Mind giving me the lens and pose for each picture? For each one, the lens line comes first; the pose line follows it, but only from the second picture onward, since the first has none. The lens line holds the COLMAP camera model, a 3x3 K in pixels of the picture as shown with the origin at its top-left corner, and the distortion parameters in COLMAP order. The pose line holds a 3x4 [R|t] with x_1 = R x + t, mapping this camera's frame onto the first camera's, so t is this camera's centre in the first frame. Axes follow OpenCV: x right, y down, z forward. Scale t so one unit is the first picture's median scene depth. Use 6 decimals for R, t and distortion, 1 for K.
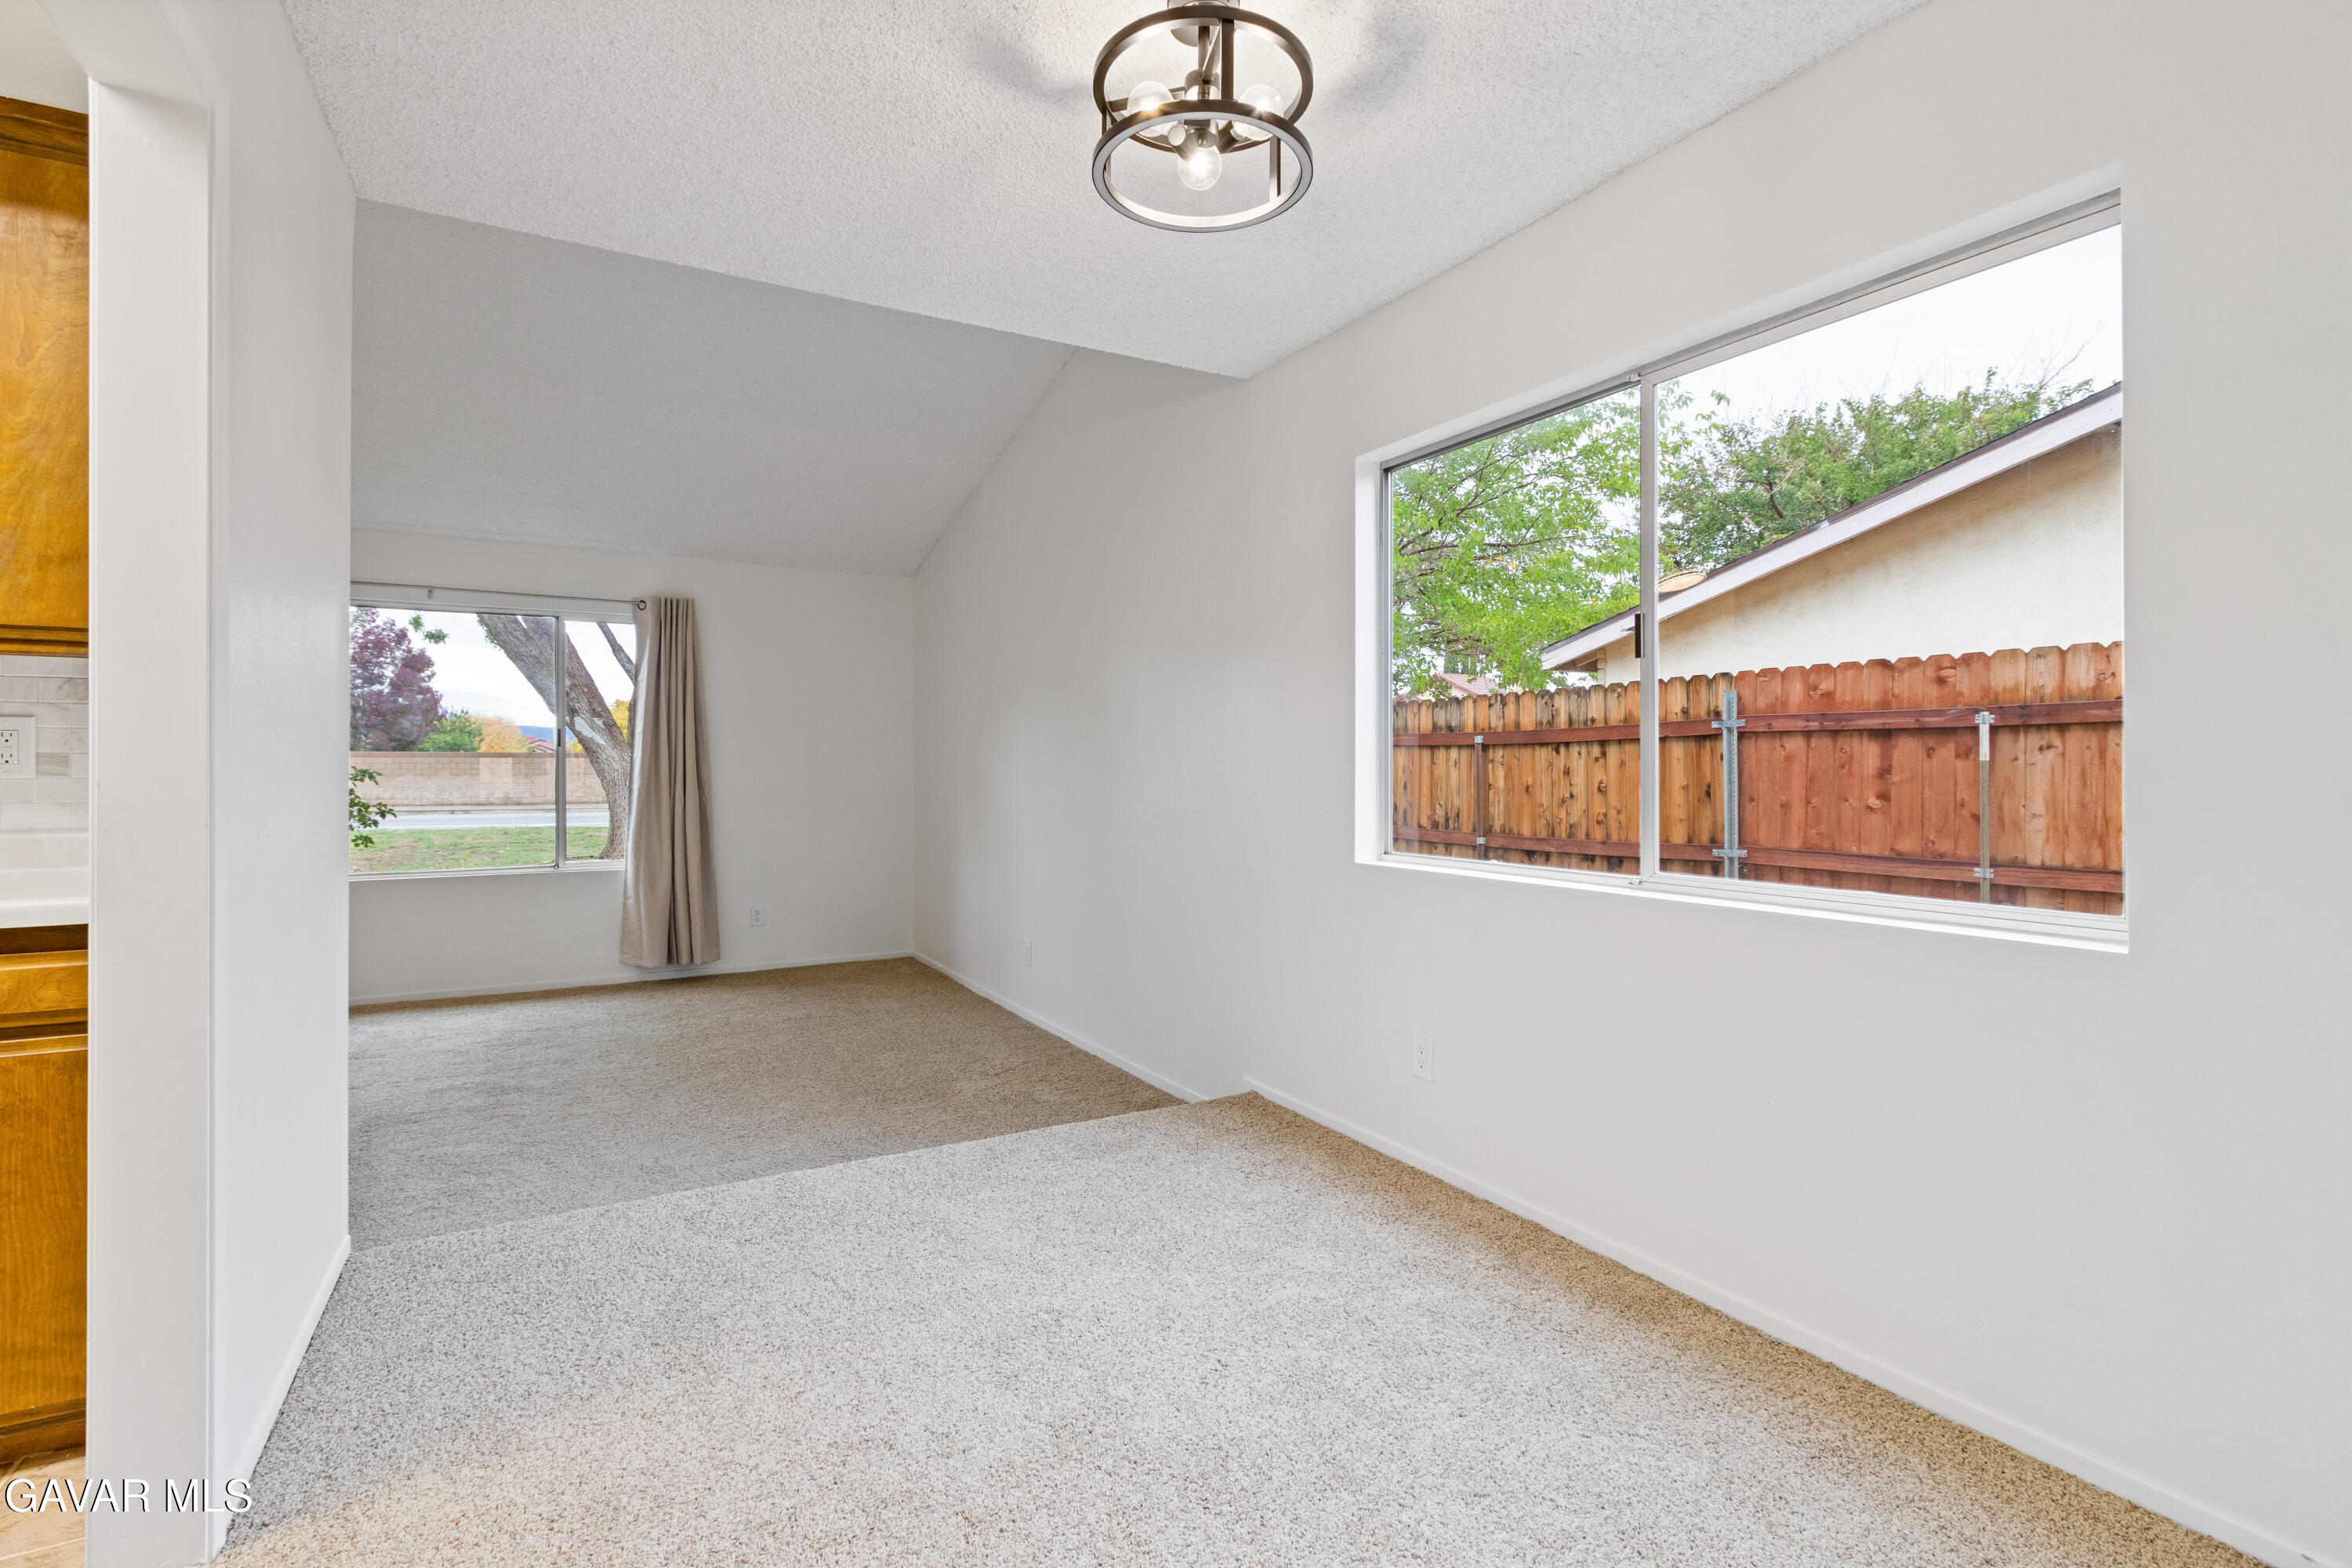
lens RADIAL K [[1093.2, 0, 1170.7], [0, 1093.2, 764.6], [0, 0, 1]] dist [0.008603, -0.000847]
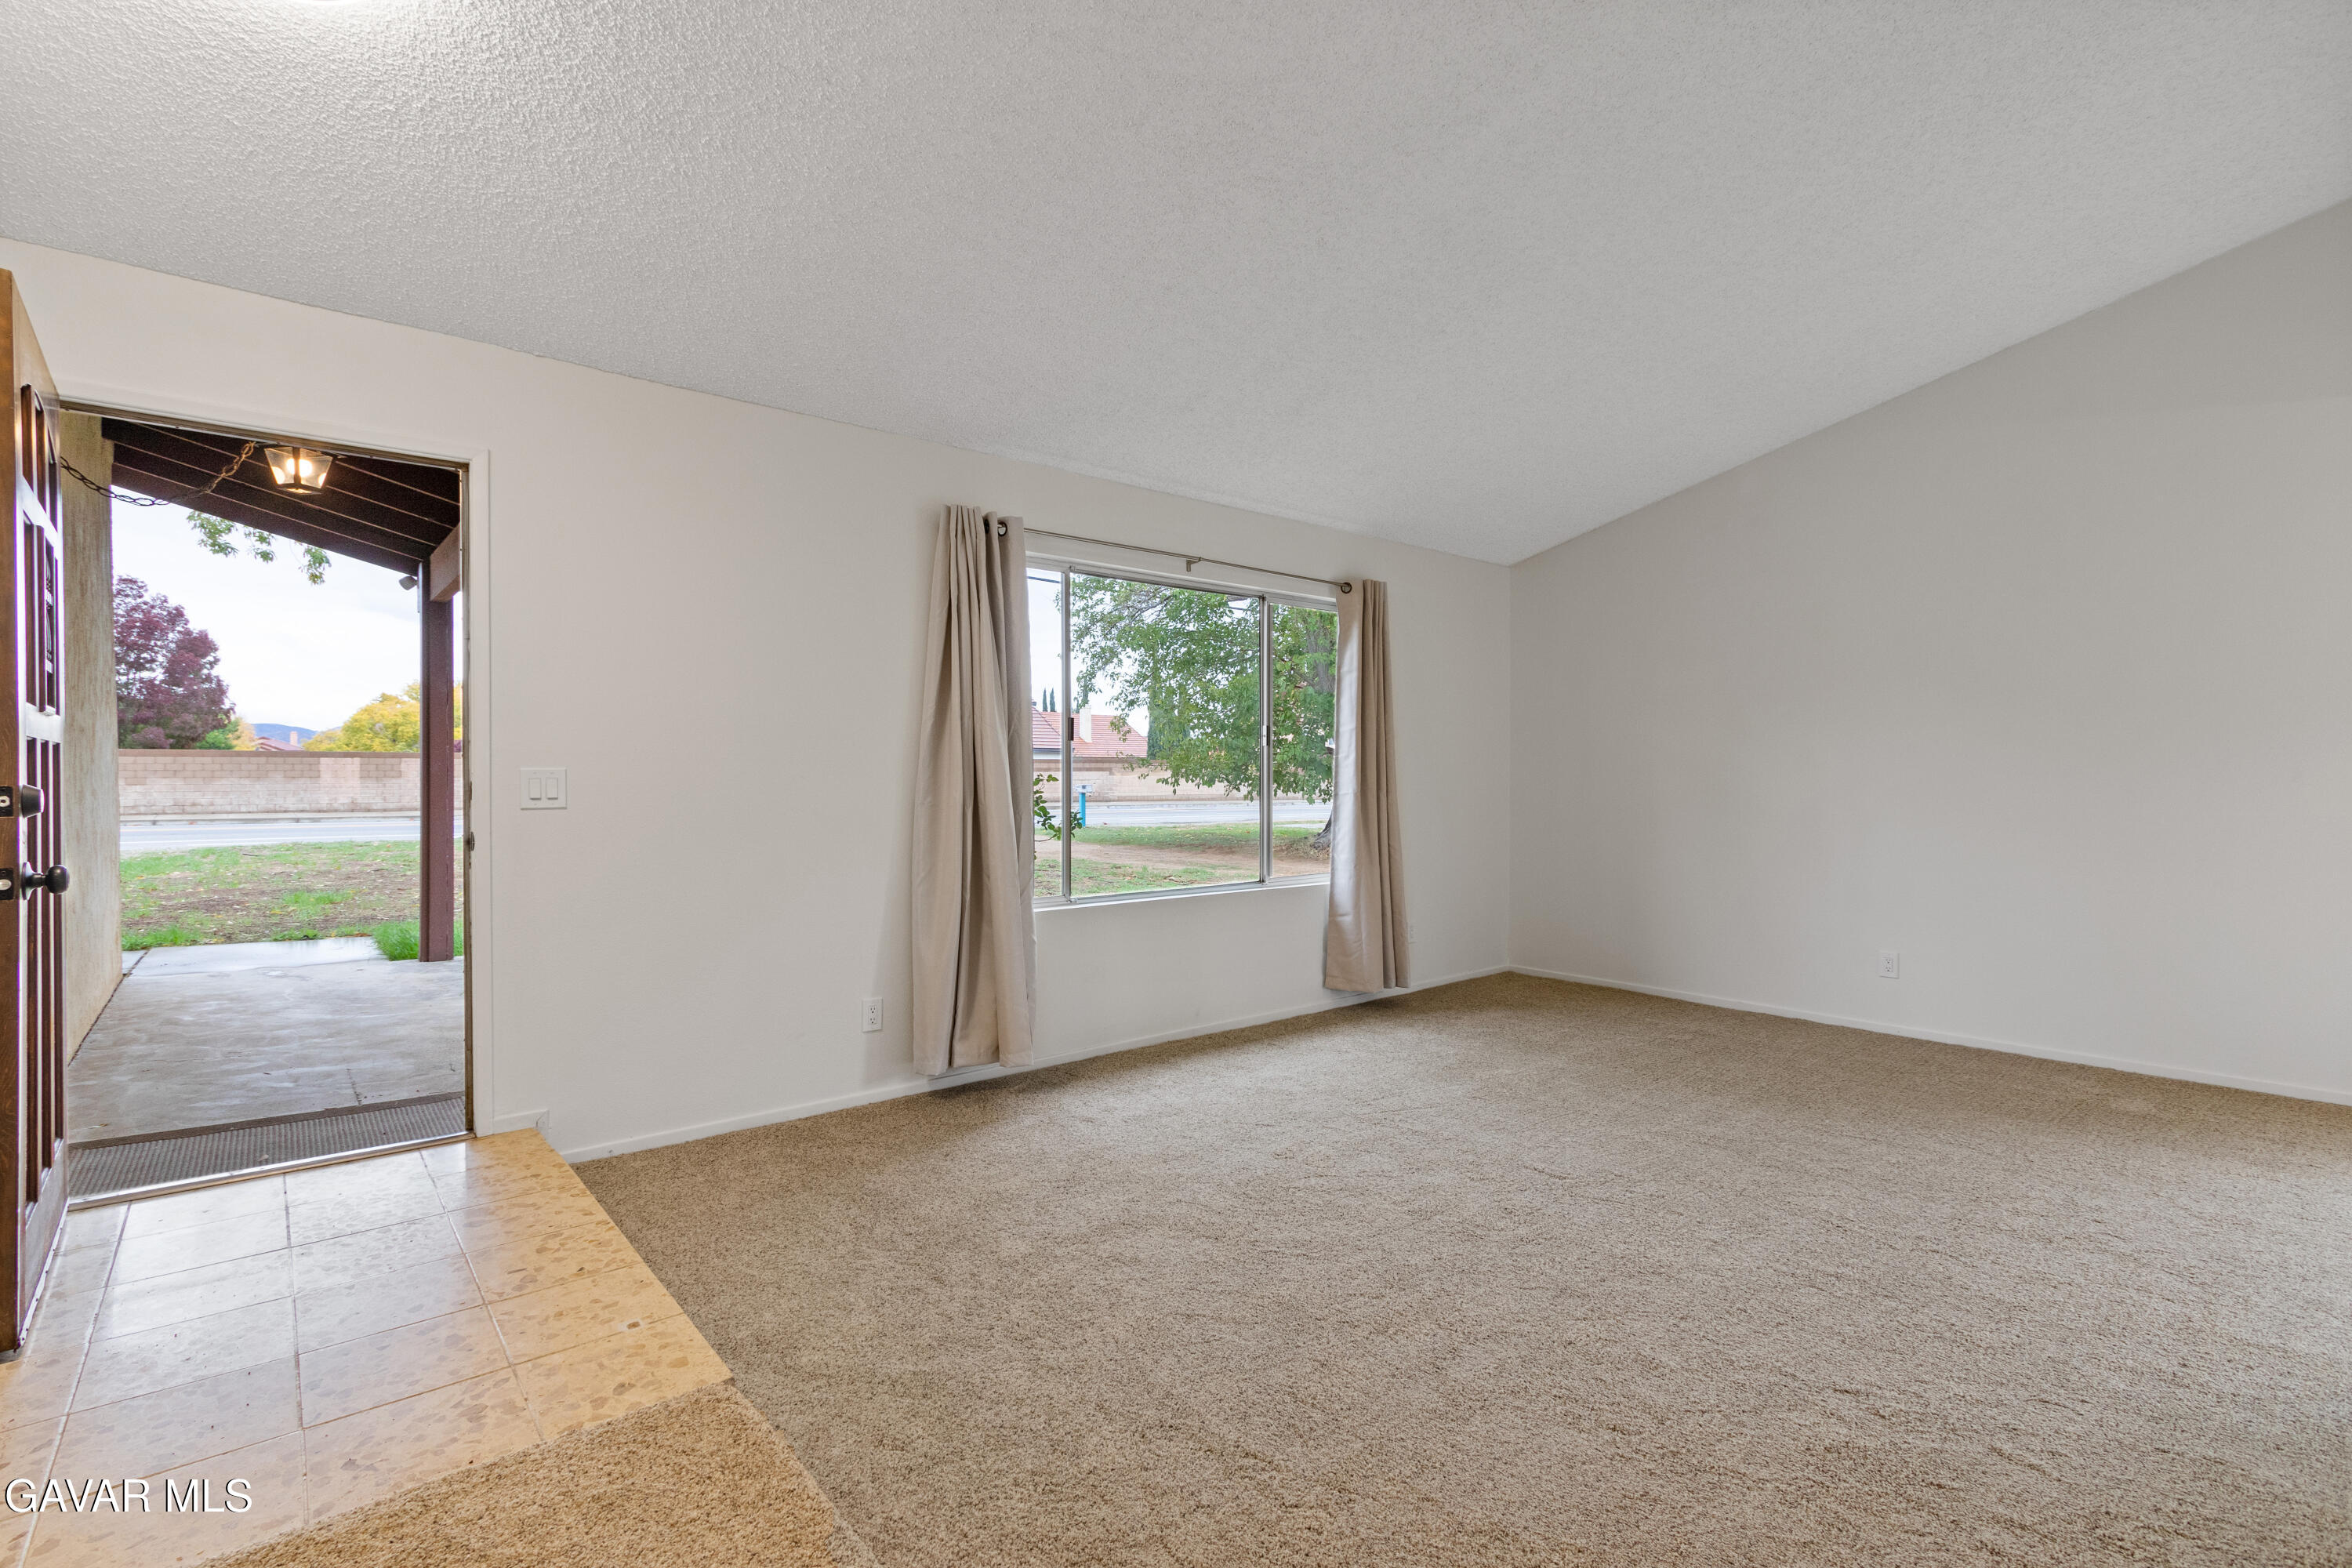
lens RADIAL K [[1093.2, 0, 1158.4], [0, 1093.2, 775.2], [0, 0, 1]] dist [0.008603, -0.000847]
pose [[0.984176, 0.002605, 0.177177, -0.100771], [-0.003612, 0.999979, 0.005361, 0.000462], [-0.177159, -0.005916, 0.984164, 0.019280]]
